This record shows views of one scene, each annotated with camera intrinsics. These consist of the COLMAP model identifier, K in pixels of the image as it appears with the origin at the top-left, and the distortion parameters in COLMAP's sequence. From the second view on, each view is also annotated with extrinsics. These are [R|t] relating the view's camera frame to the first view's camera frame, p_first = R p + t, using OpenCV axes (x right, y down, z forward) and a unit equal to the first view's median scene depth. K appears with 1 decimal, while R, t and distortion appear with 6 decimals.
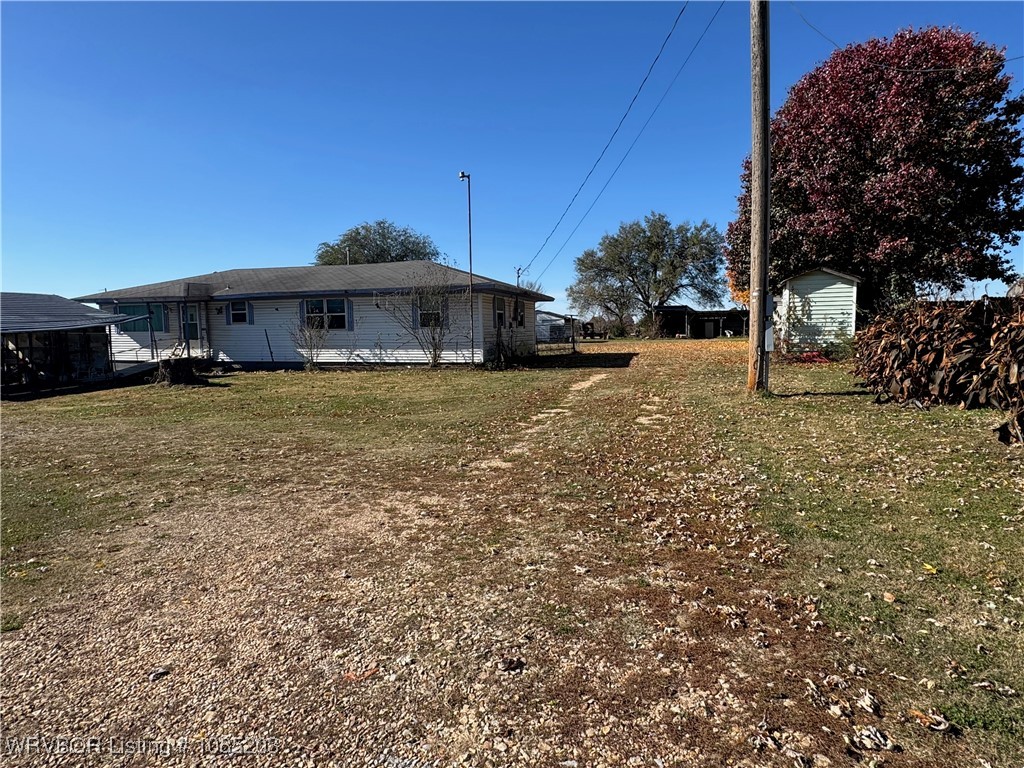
lens RADIAL K [[576.3, 0, 514.0], [0, 576.3, 374.8], [0, 0, 1]] dist [-0.000570, 0.003911]
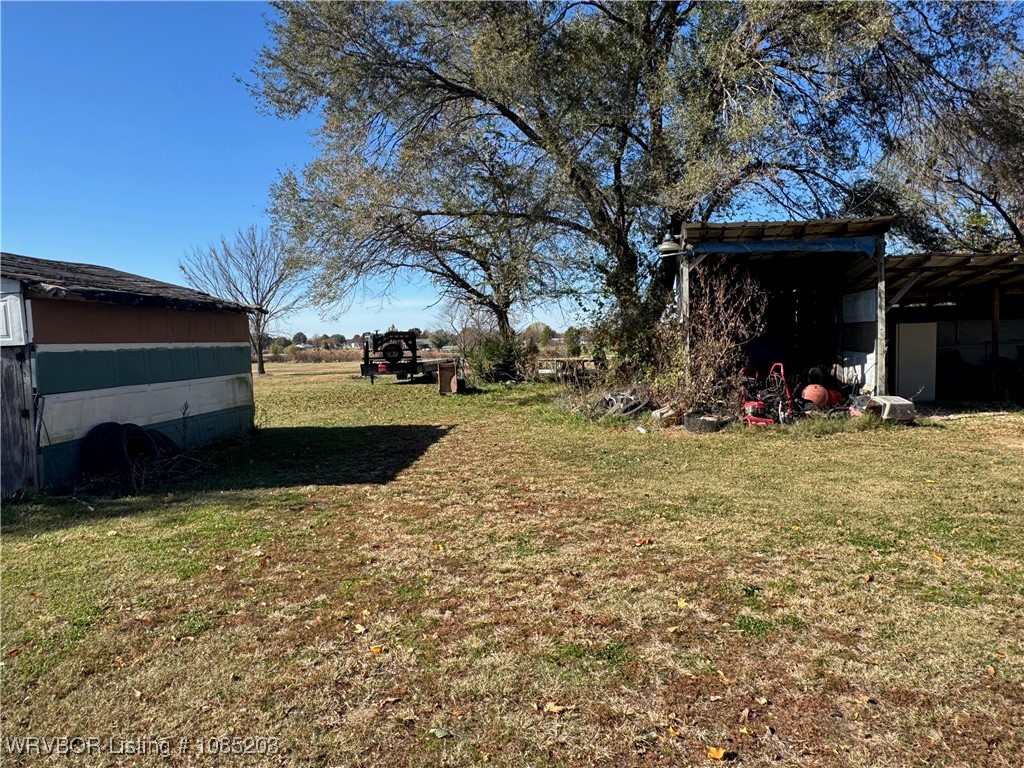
lens RADIAL K [[679.8, 0, 510.5], [0, 679.8, 386.1], [0, 0, 1]] dist [-0.003163, -0.002953]
pose [[0.980218, -0.023463, 0.196524, 0.142825], [0.026431, 0.999573, -0.012493, -0.068081], [-0.196147, 0.017440, 0.980419, 0.780504]]
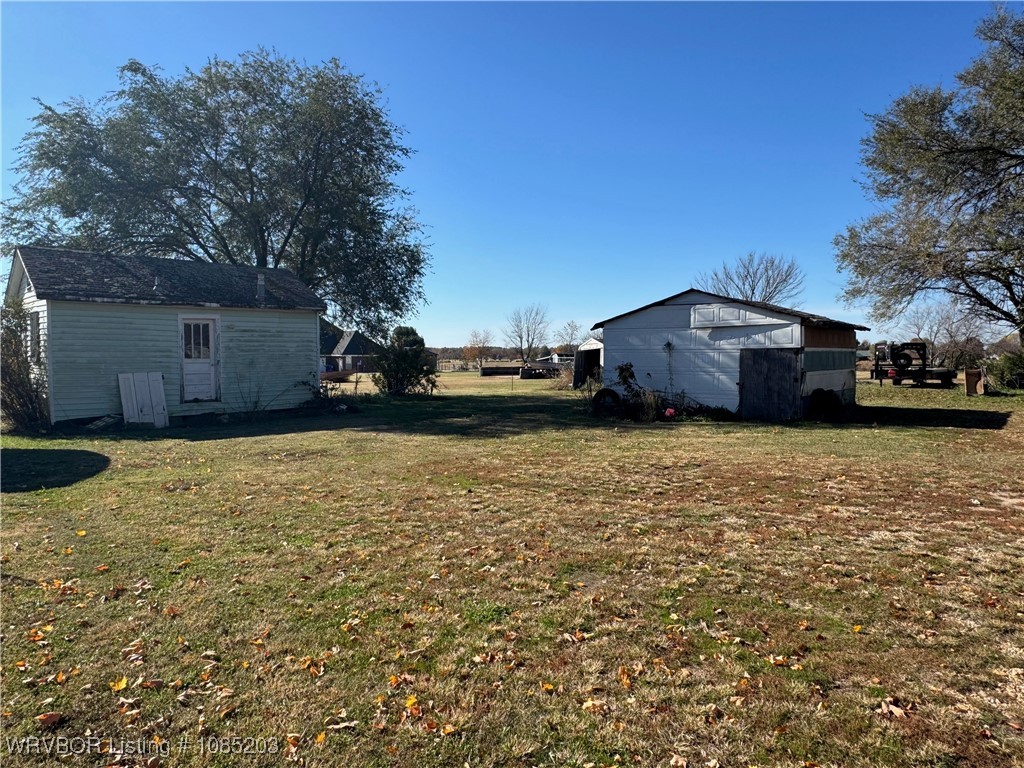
lens RADIAL K [[679.8, 0, 513.2], [0, 679.8, 382.9], [0, 0, 1]] dist [-0.003163, -0.002953]
pose [[0.922584, 0.027758, -0.384797, 0.079113], [-0.040972, 0.998817, -0.026182, -0.054325], [0.383615, 0.039921, 0.922630, 0.635130]]
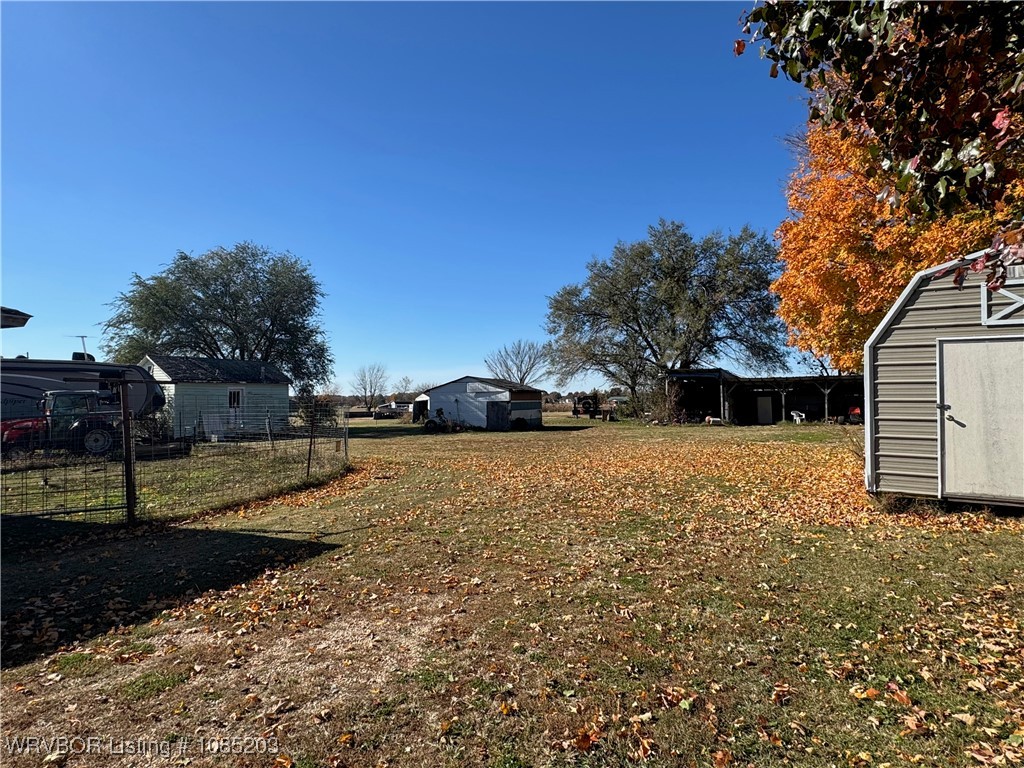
lens RADIAL K [[576.3, 0, 513.0], [0, 576.3, 374.1], [0, 0, 1]] dist [-0.000570, 0.003911]
pose [[0.992668, -0.001317, -0.120869, 0.150625], [-0.013426, 0.992553, -0.121074, -0.038082], [0.120128, 0.121809, 0.985257, 0.372337]]
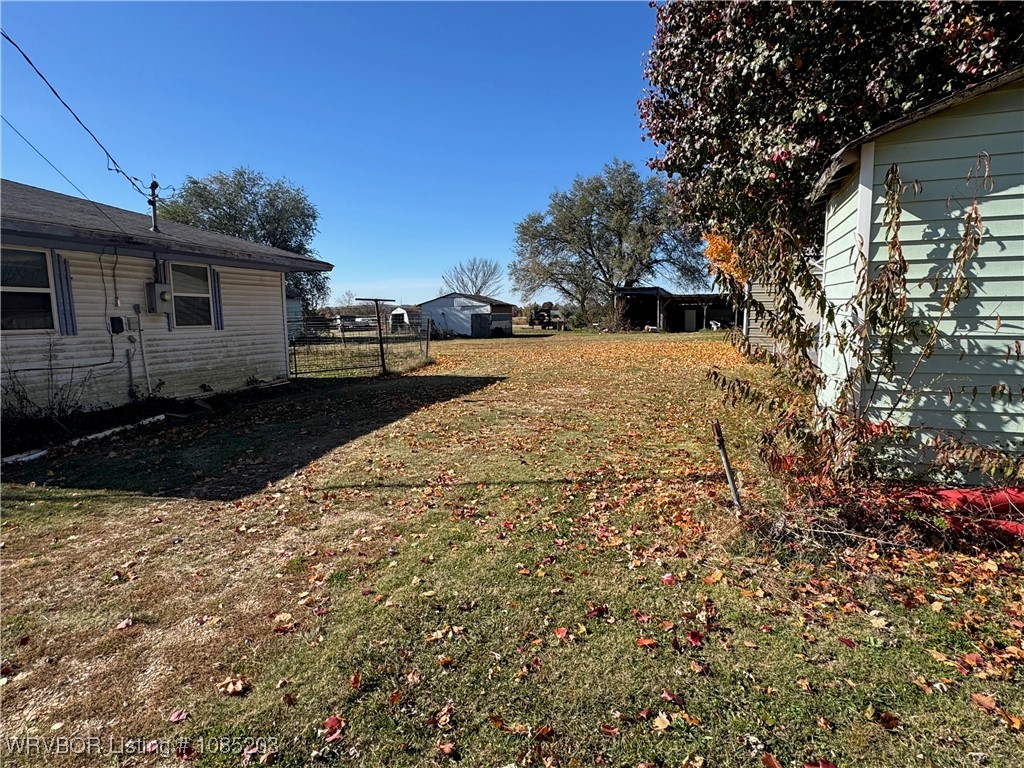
lens RADIAL K [[576.3, 0, 513.0], [0, 576.3, 380.7], [0, 0, 1]] dist [-0.000570, 0.003911]
pose [[0.999997, 0.002420, 0.000370, 0.106679], [-0.002432, 0.999313, 0.036973, -0.025576], [-0.000280, -0.036974, 0.999316, 0.244025]]
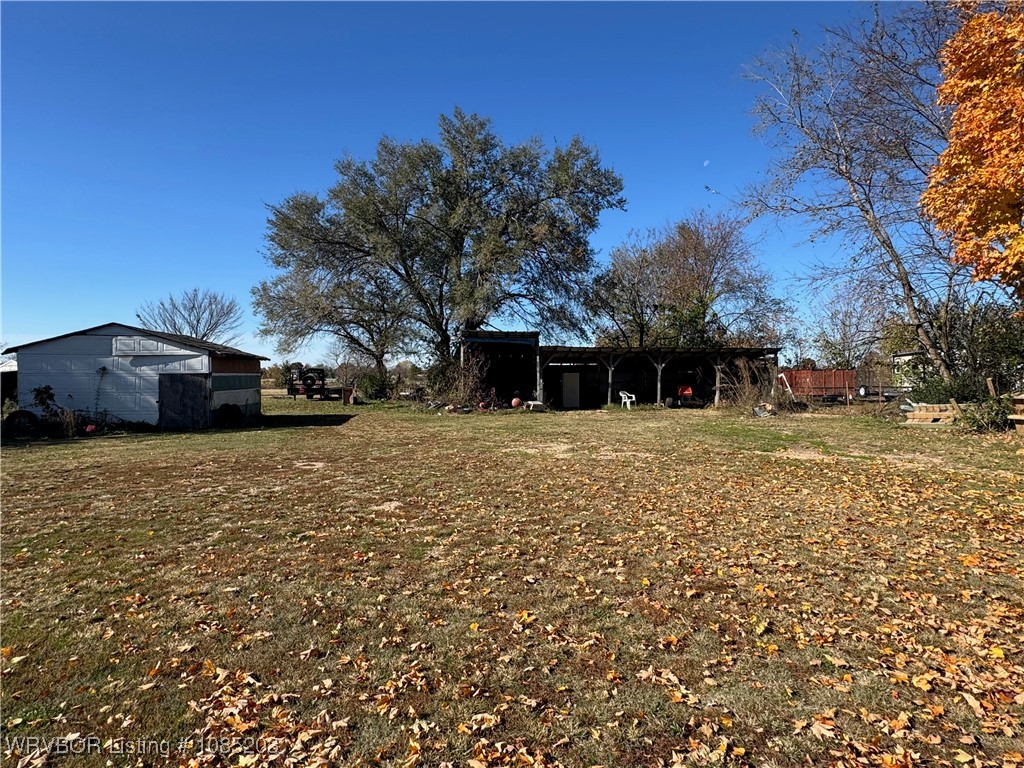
lens RADIAL K [[576.3, 0, 507.9], [0, 576.3, 384.6], [0, 0, 1]] dist [-0.000570, 0.003911]
pose [[0.915511, 0.009372, 0.402184, 0.101842], [0.016784, 0.997968, -0.061462, -0.052821], [-0.401943, 0.063020, 0.913494, 0.587908]]
